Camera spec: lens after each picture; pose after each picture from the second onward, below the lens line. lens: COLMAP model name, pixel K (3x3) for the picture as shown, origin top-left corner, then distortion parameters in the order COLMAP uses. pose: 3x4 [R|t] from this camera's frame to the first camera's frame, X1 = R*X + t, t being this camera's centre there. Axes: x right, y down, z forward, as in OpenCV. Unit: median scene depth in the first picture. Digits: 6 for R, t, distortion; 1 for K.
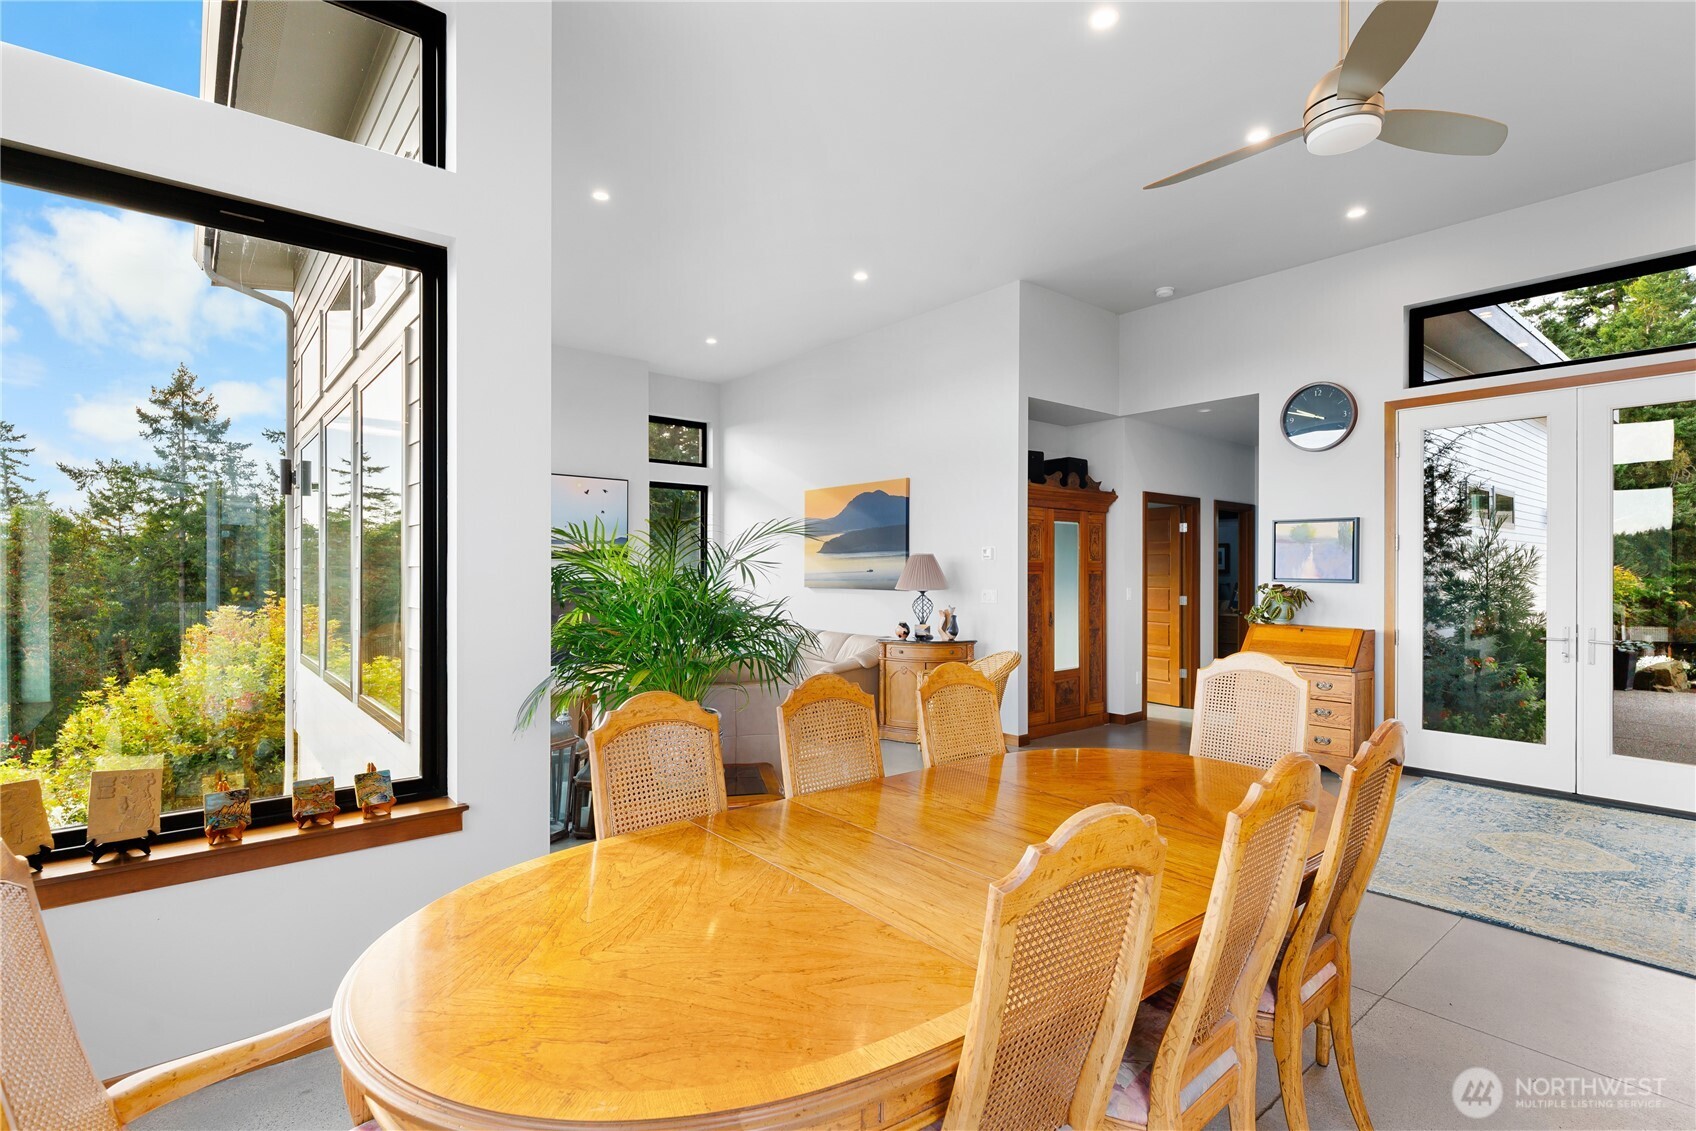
lens RADIAL K [[814.7, 0, 855.3], [0, 814.7, 568.3], [0, 0, 1]] dist [-0.000066, 0.000327]
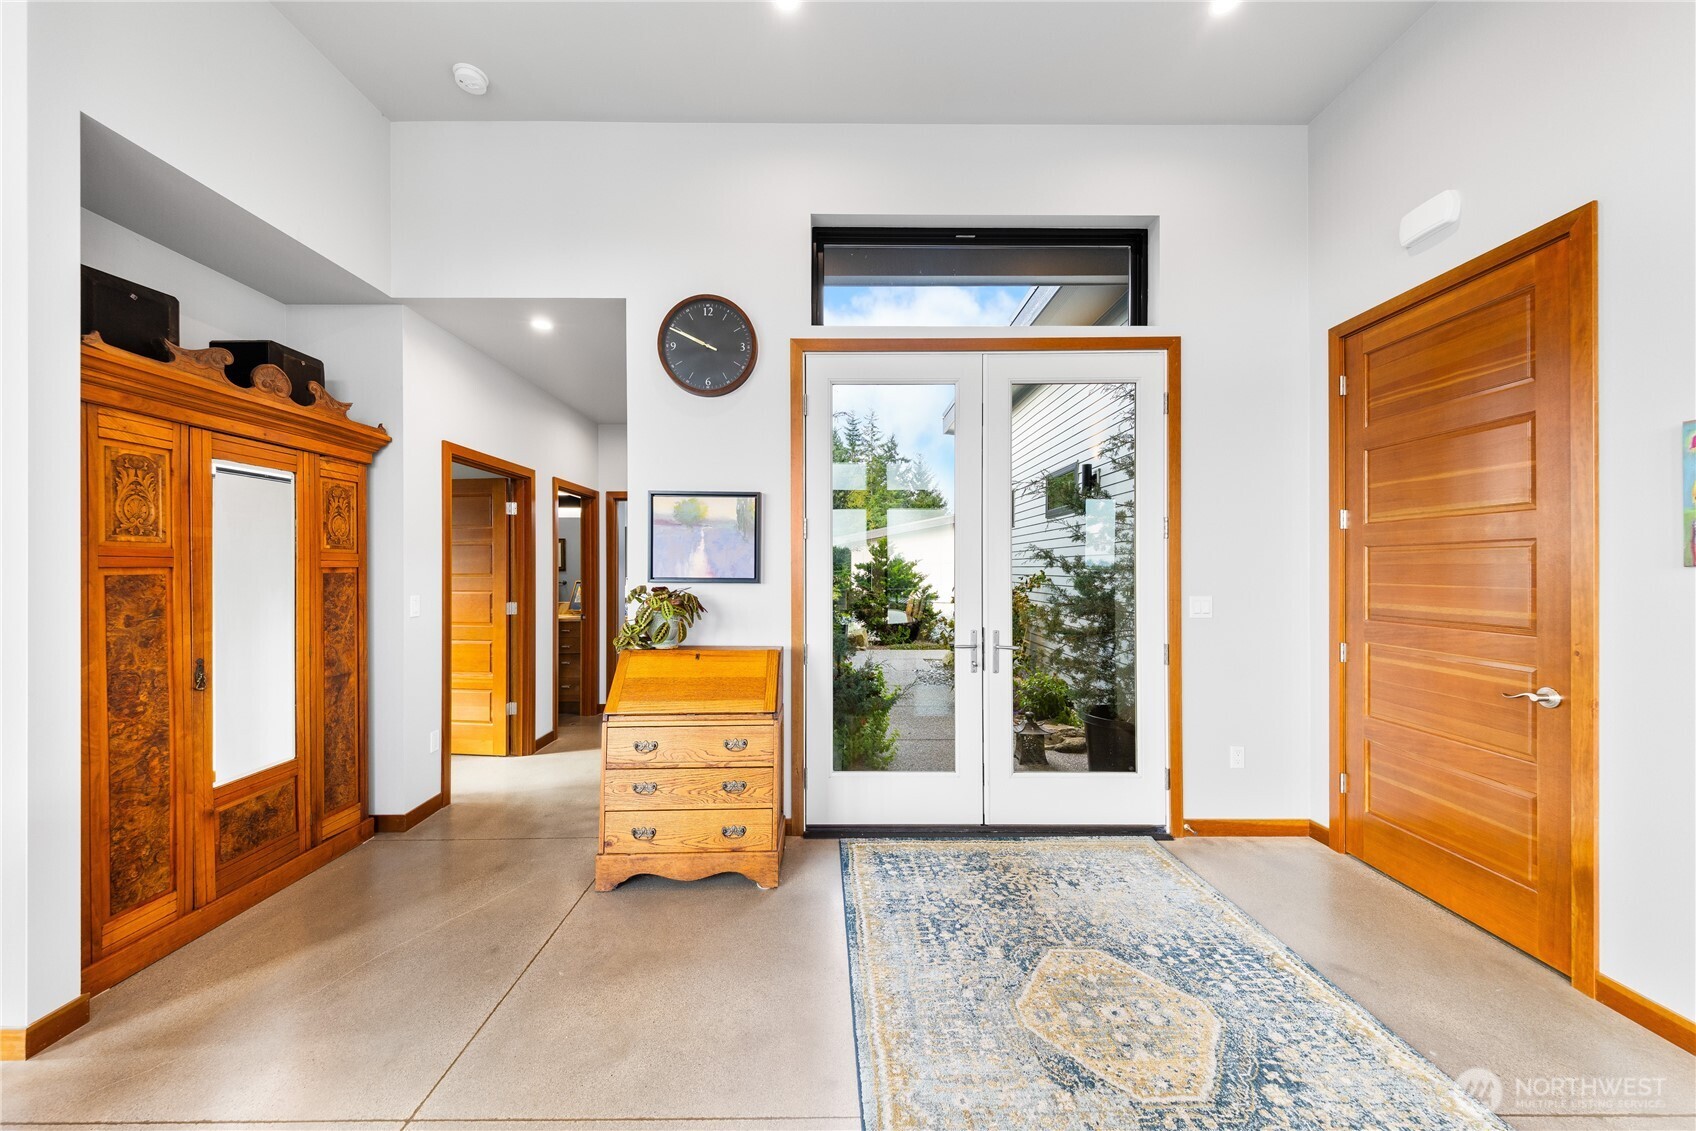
lens RADIAL K [[612.7, 0, 820.9], [0, 612.7, 569.9], [0, 0, 1]] dist [0.011742, -0.000132]
pose [[0.664907, -0.004325, 0.746914, 0.219981], [0.000646, 0.999986, 0.005216, 0.002946], [-0.746926, -0.002985, 0.664900, 0.534284]]
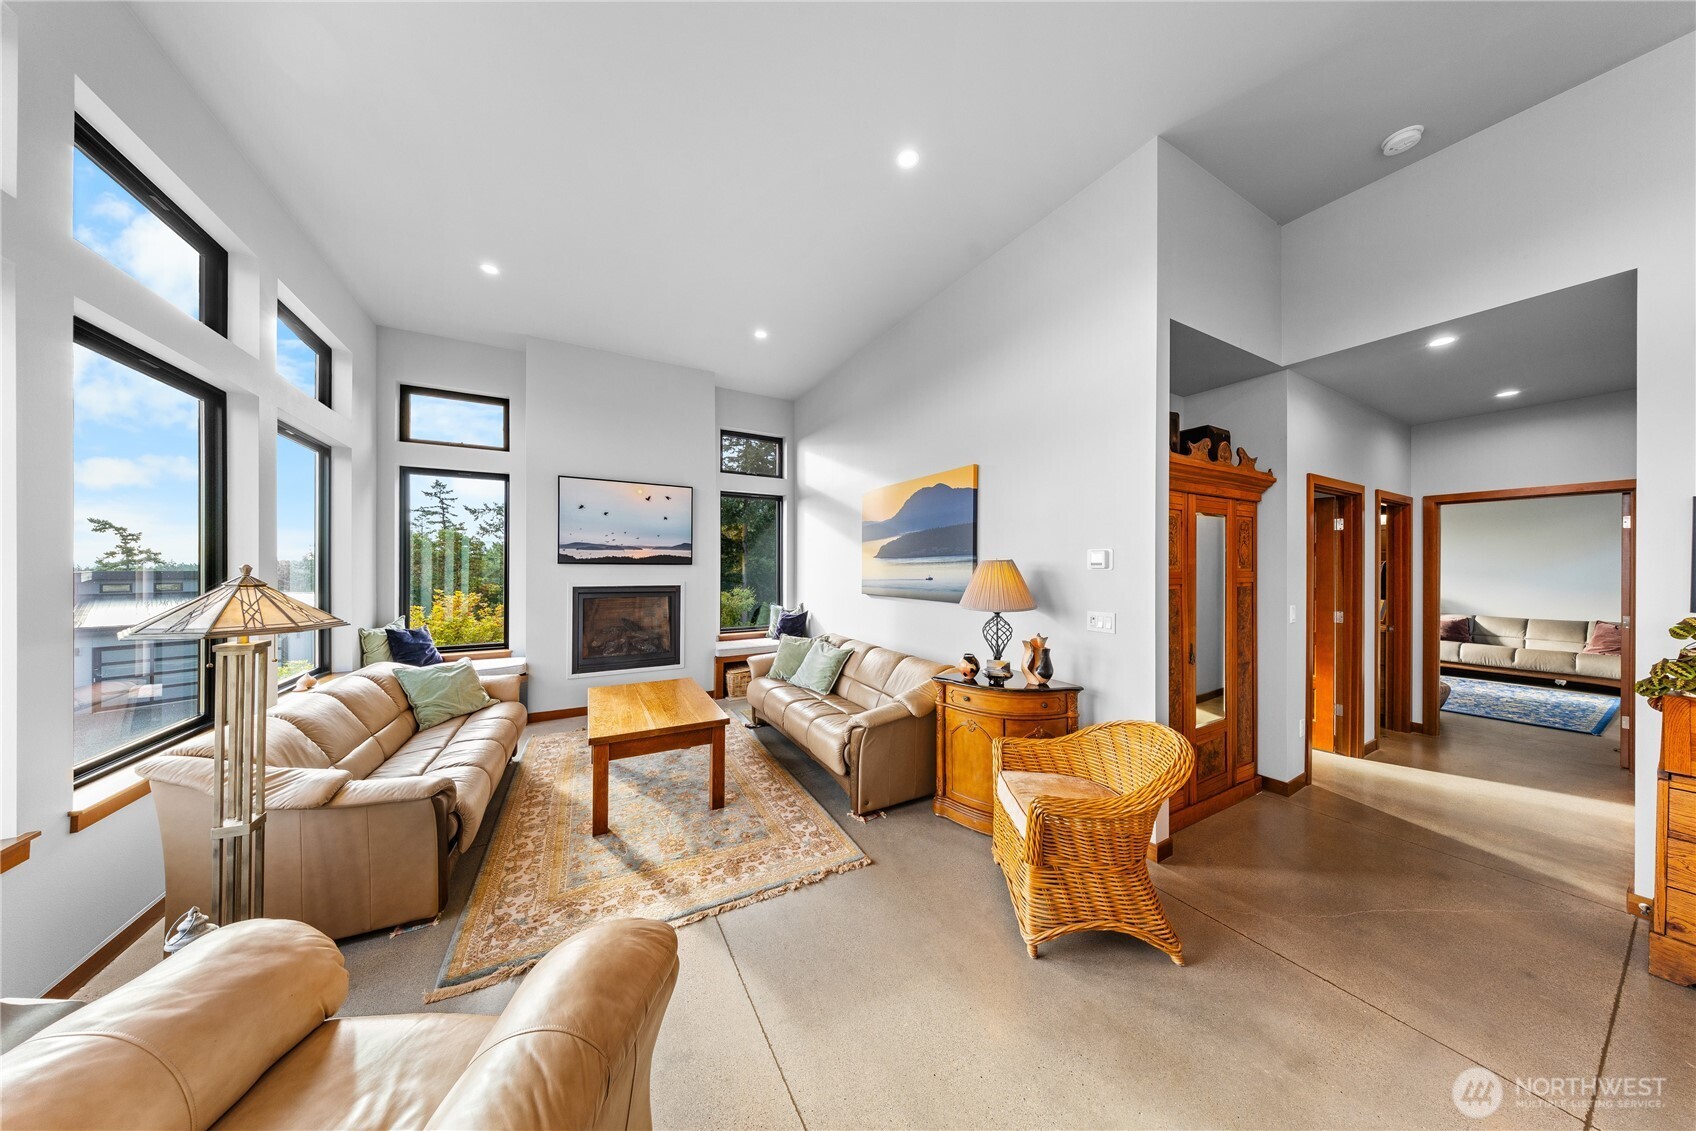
lens RADIAL K [[476.7, 0, 840.1], [0, 476.7, 563.4], [0, 0, 1]] dist [0.001553, -0.000486]
pose [[0.978660, 0.000221, -0.205484, 0.032650], [-0.000640, 0.999998, -0.001973, -0.013941], [0.205483, 0.002062, 0.978658, 0.561277]]
